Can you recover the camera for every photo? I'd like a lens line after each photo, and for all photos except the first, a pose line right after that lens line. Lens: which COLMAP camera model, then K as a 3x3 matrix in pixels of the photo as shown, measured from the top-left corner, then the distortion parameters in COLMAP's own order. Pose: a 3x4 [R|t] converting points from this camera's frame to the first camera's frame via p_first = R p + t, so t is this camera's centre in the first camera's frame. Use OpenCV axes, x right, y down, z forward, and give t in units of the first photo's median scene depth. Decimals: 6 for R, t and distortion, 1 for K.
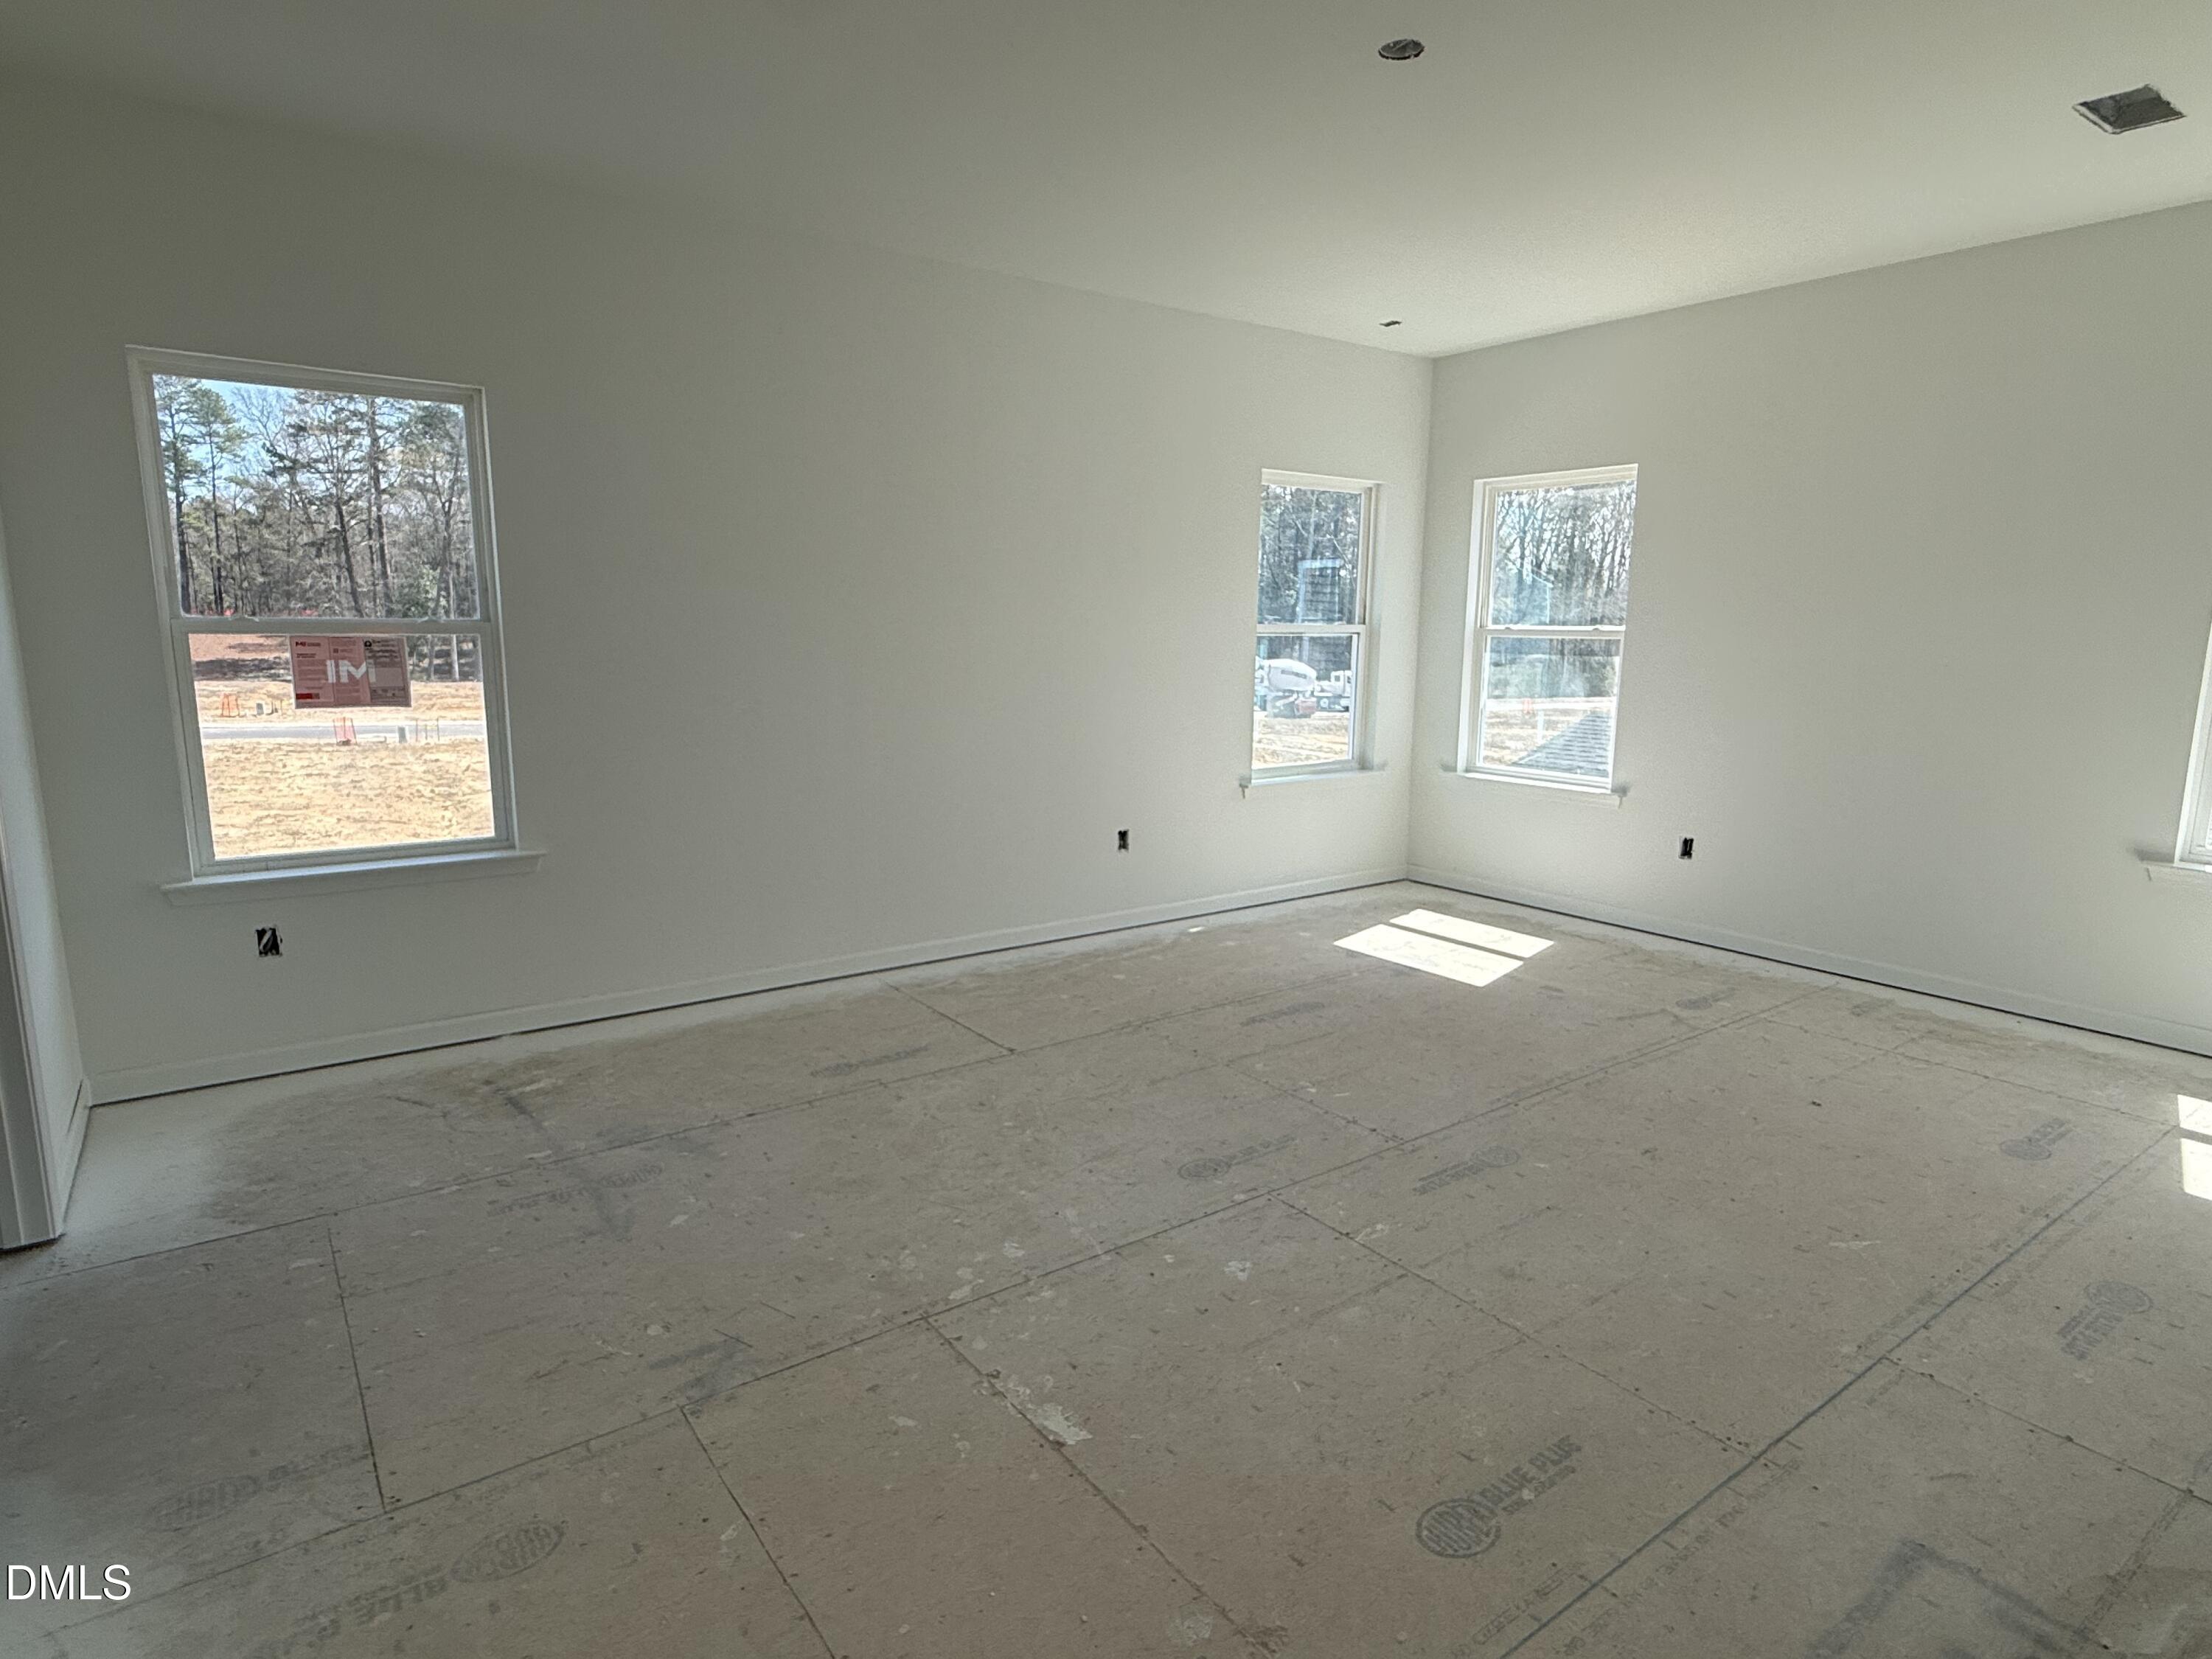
lens RADIAL K [[1186.5, 0, 1106.0], [0, 1186.5, 829.5], [0, 0, 1]] dist [0.003816, 0.001271]
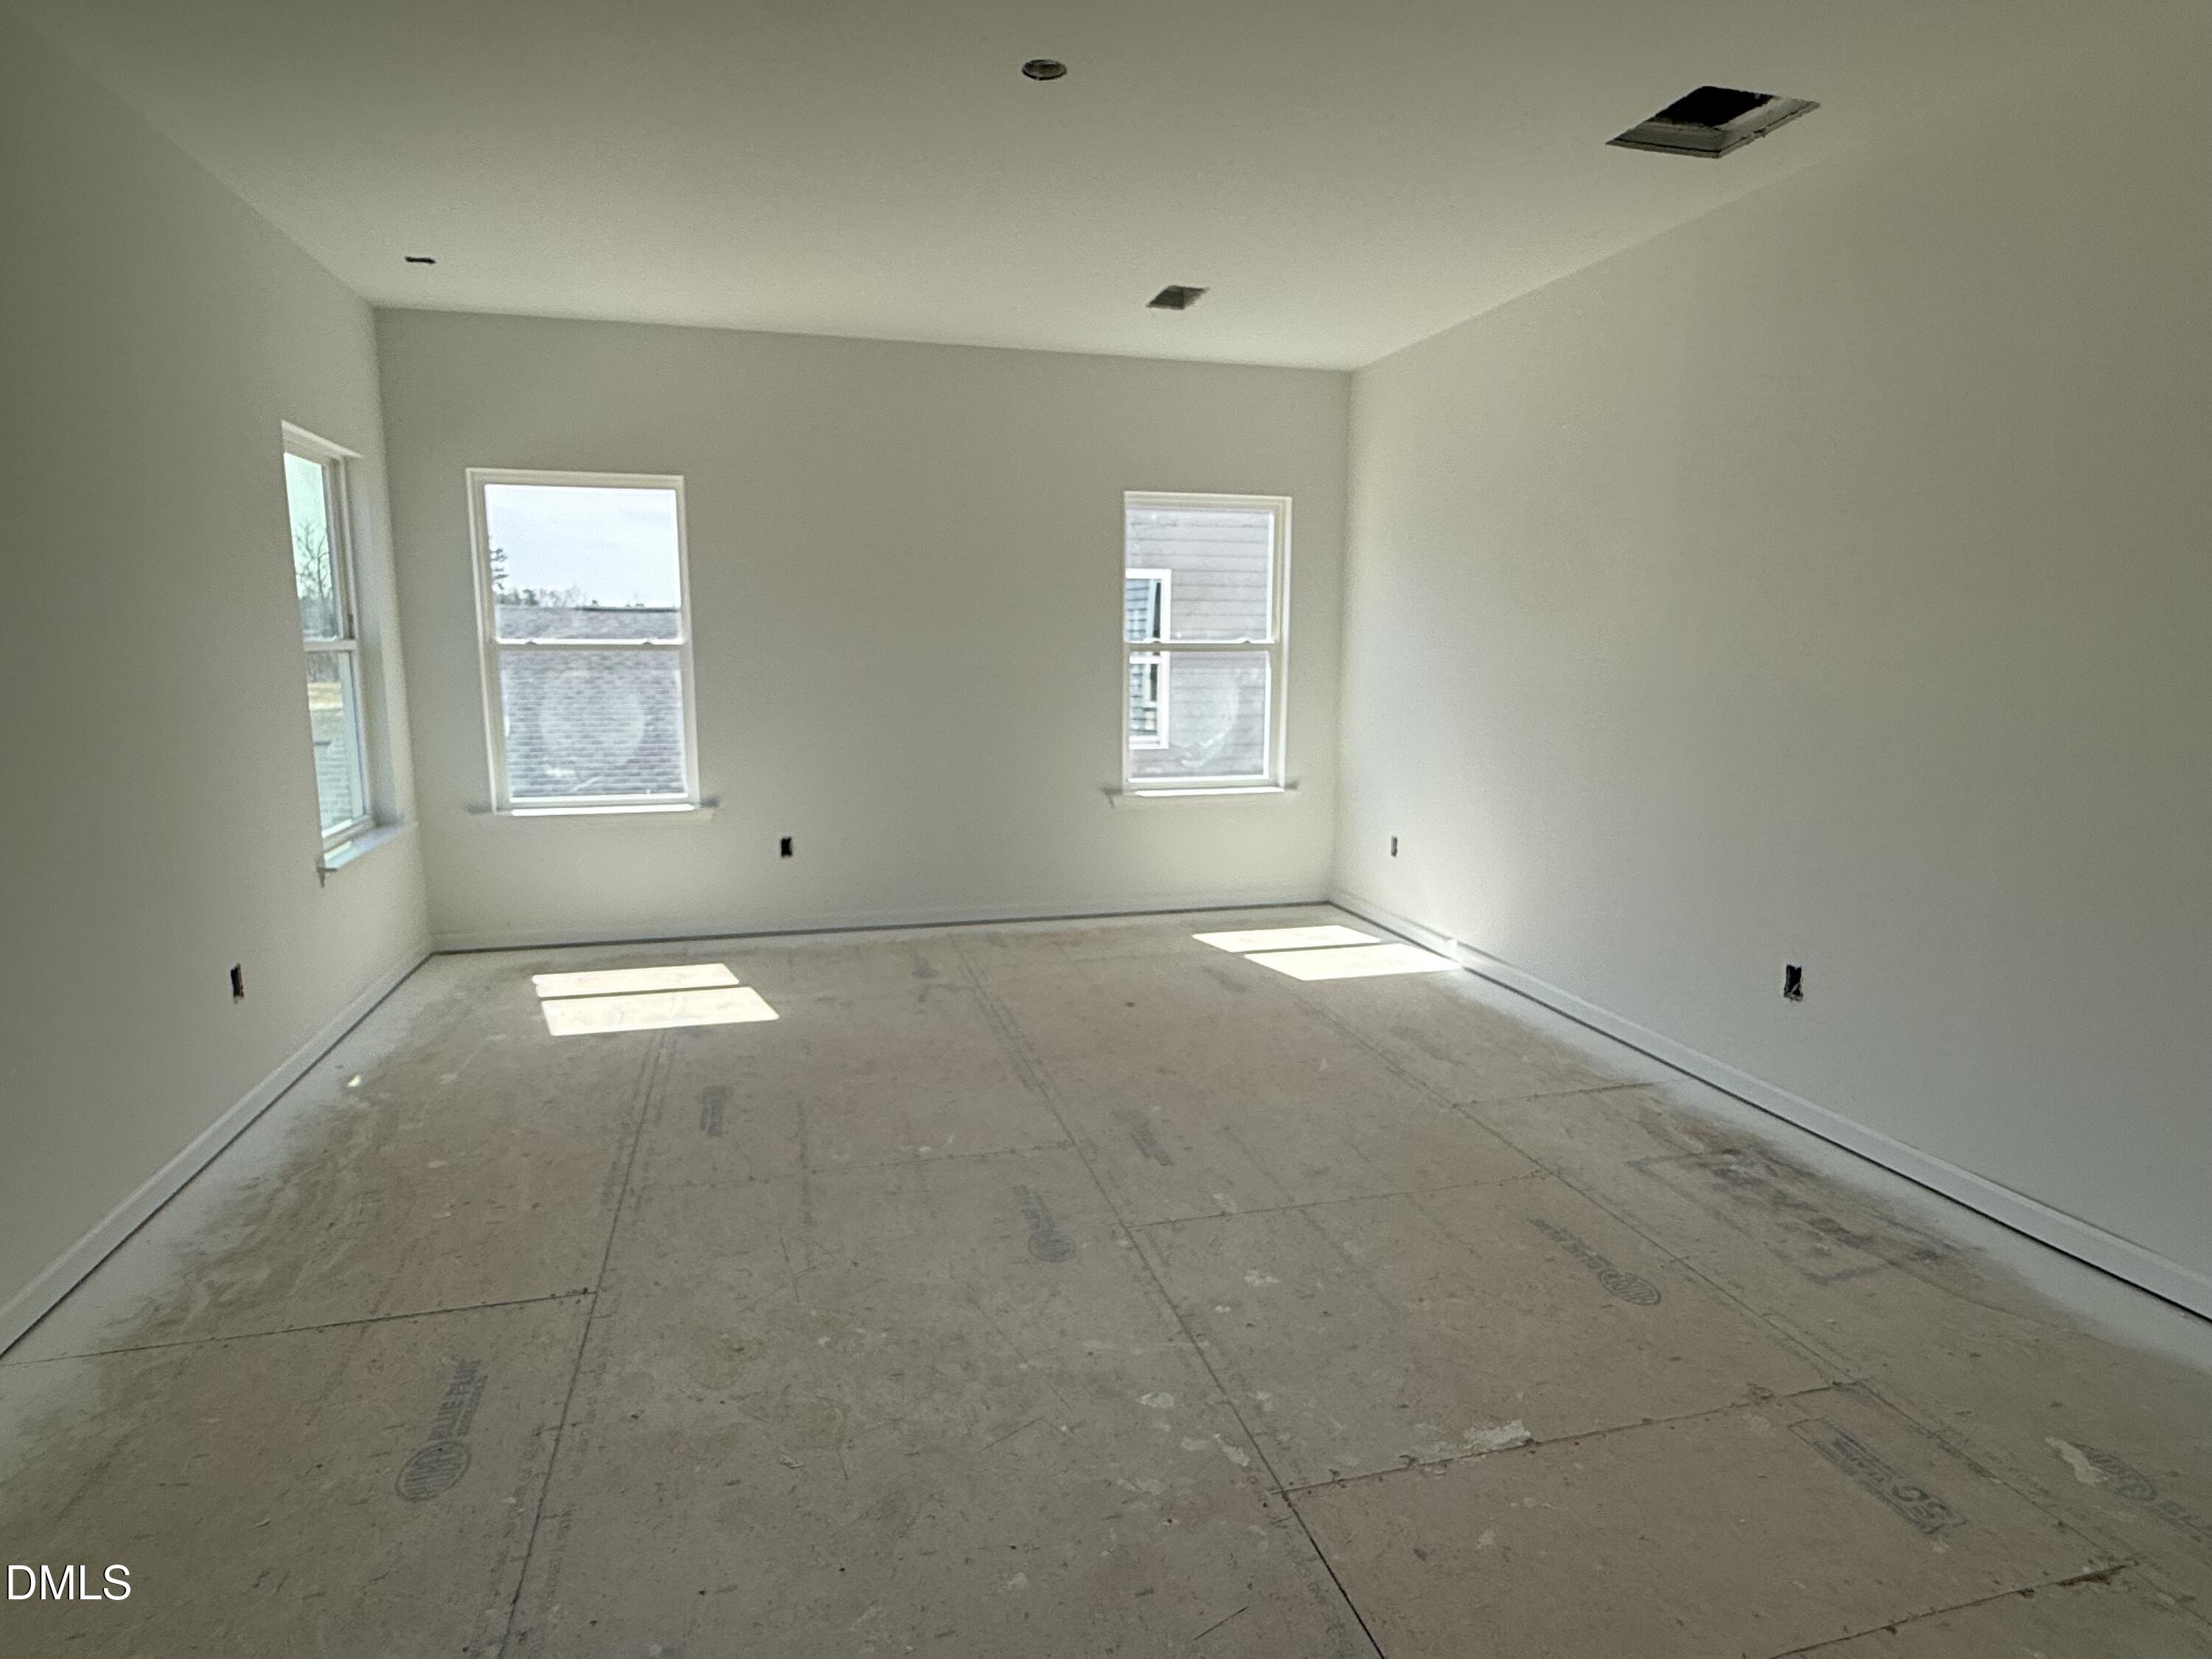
lens RADIAL K [[1186.5, 0, 1106.0], [0, 1186.5, 829.5], [0, 0, 1]] dist [0.003816, 0.001271]
pose [[0.377871, -0.153762, 0.913001, -0.474696], [0.158629, 0.982284, 0.099777, -0.077229], [-0.912168, 0.107126, 0.395568, 0.395166]]
